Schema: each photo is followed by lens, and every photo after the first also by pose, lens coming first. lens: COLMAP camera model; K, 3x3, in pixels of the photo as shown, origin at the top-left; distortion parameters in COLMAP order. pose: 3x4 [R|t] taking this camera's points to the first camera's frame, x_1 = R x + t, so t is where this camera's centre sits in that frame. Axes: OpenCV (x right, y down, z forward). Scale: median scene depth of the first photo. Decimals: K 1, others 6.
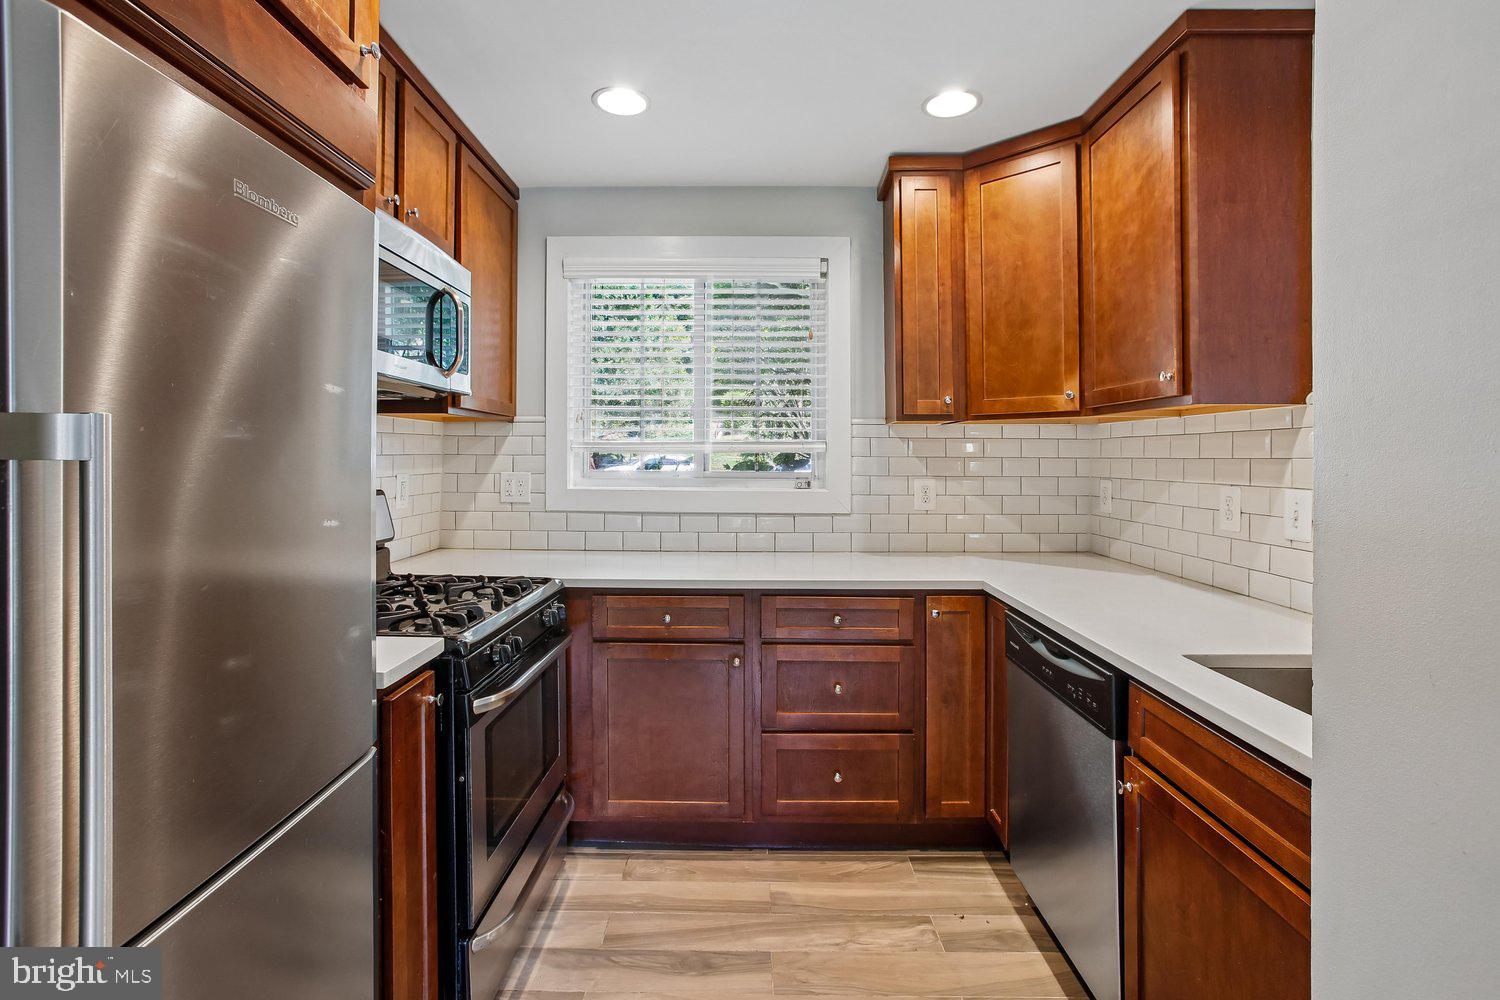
lens RADIAL K [[707.6, 0, 745.3], [0, 707.6, 456.9], [0, 0, 1]] dist [-0.038425, 0.000697]
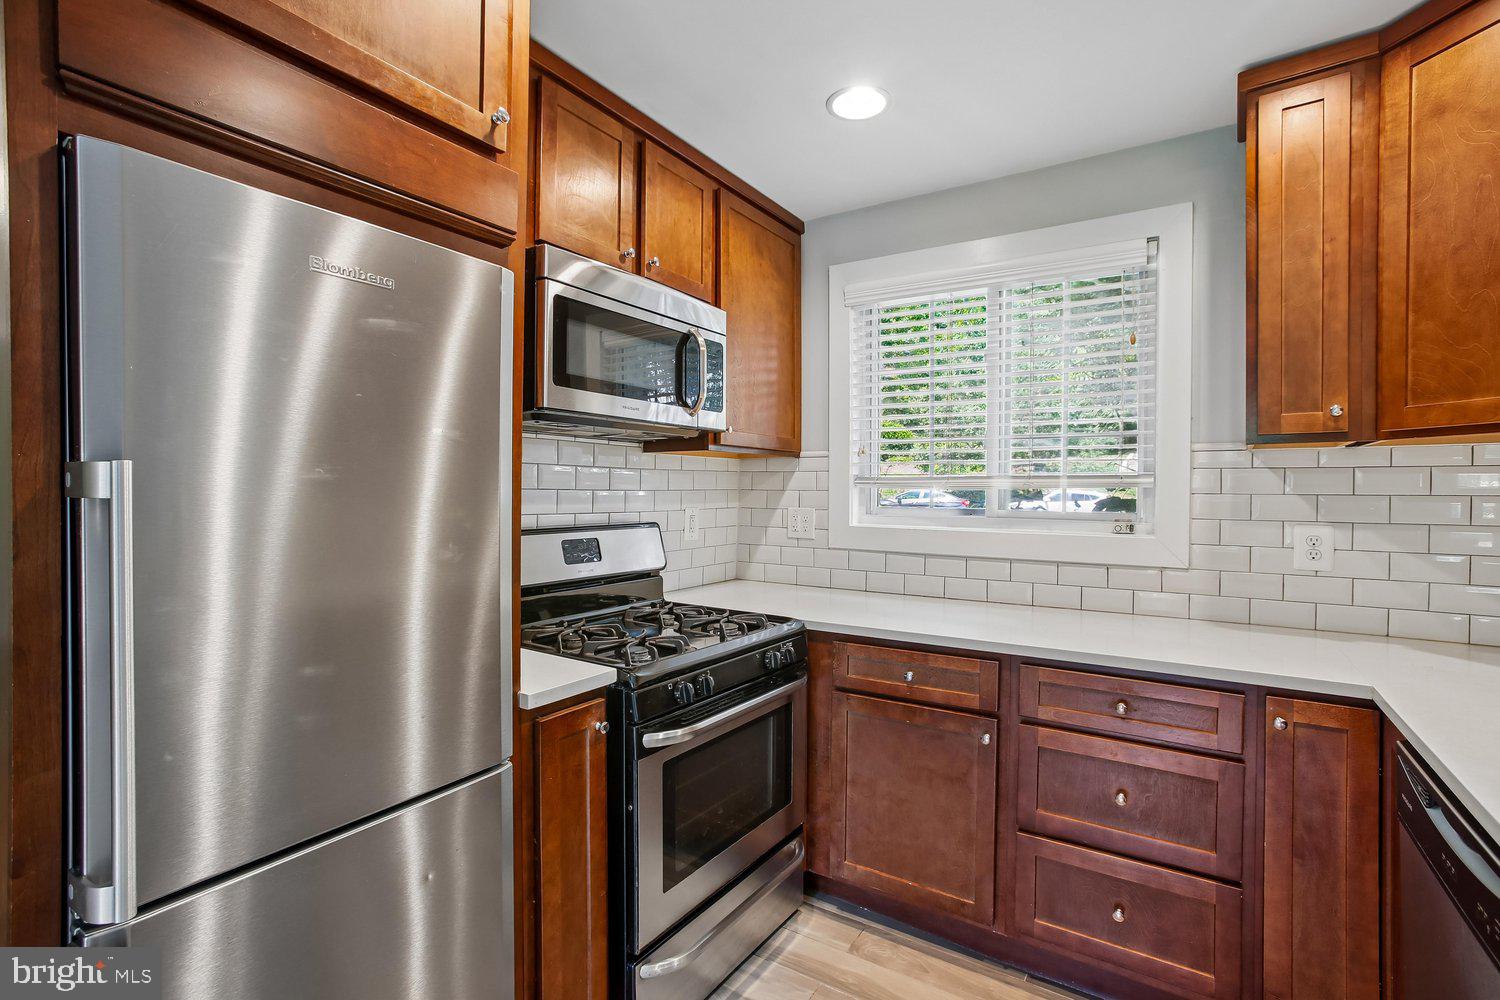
lens RADIAL K [[706.1, 0, 750.0], [0, 706.1, 500.0], [0, 0, 1]] dist [-0.053713, 0.034960]
pose [[0.841564, 0.009512, -0.540073, 0.194663], [-0.003662, 0.999922, 0.011905, -0.001011], [0.540144, -0.008041, 0.841534, 0.154173]]
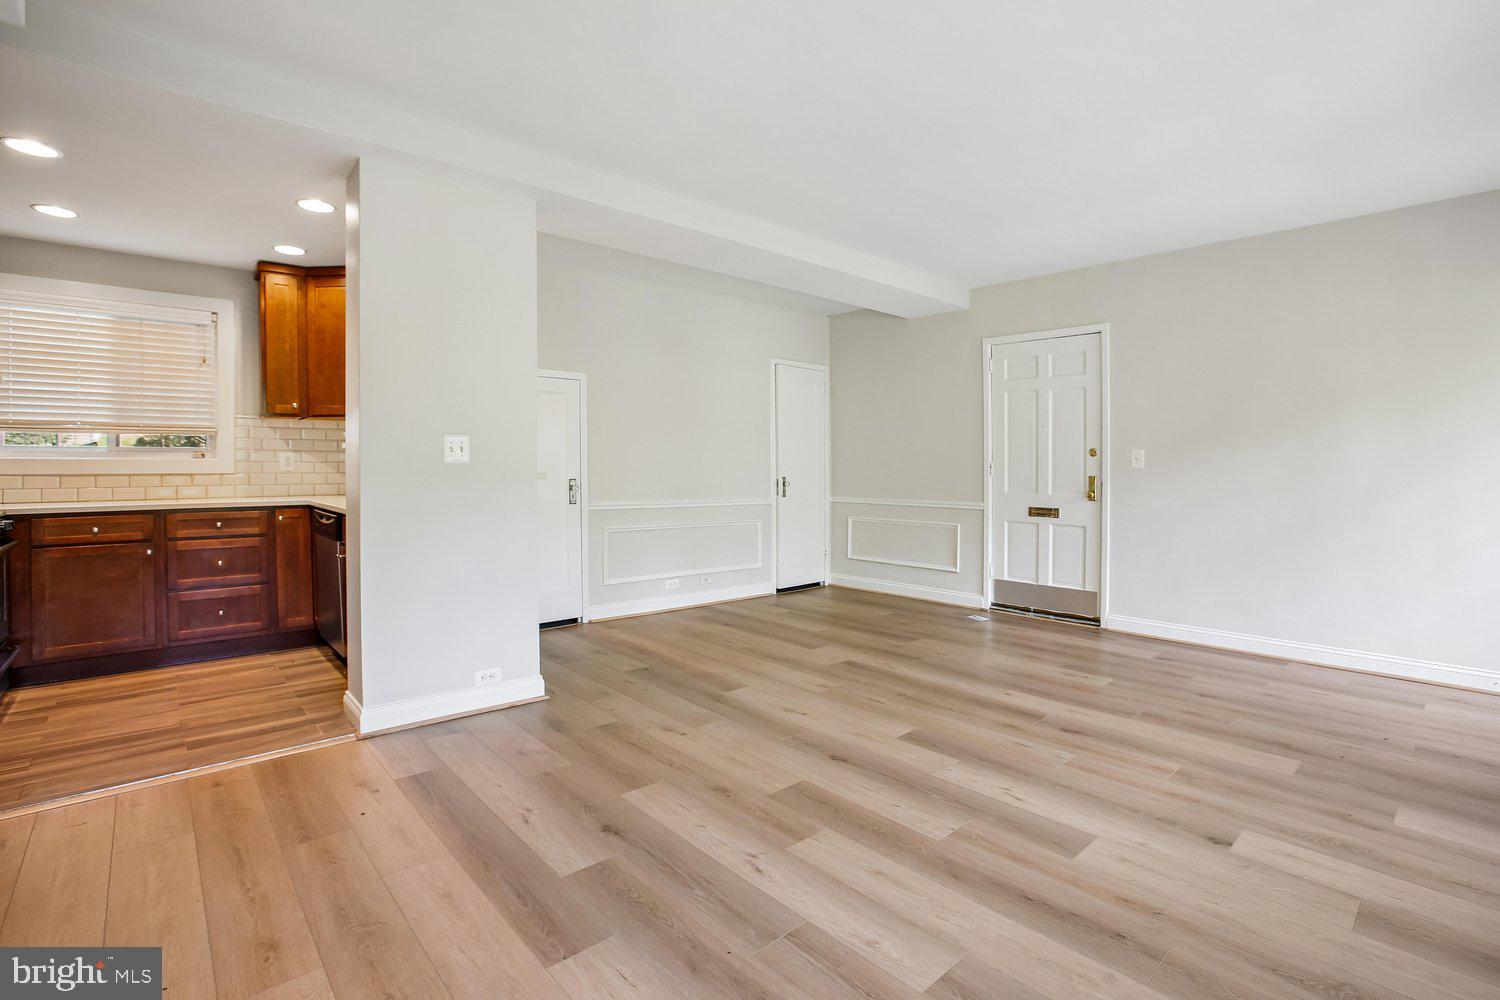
lens RADIAL K [[701.0, 0, 747.7], [0, 701.0, 476.3], [0, 0, 1]] dist [-0.075891, 0.026011]
pose [[0.746409, -0.012612, 0.665368, -0.006204], [0.002354, 0.999864, 0.016311, 0.081699], [-0.665483, -0.010608, 0.746337, -1.176061]]
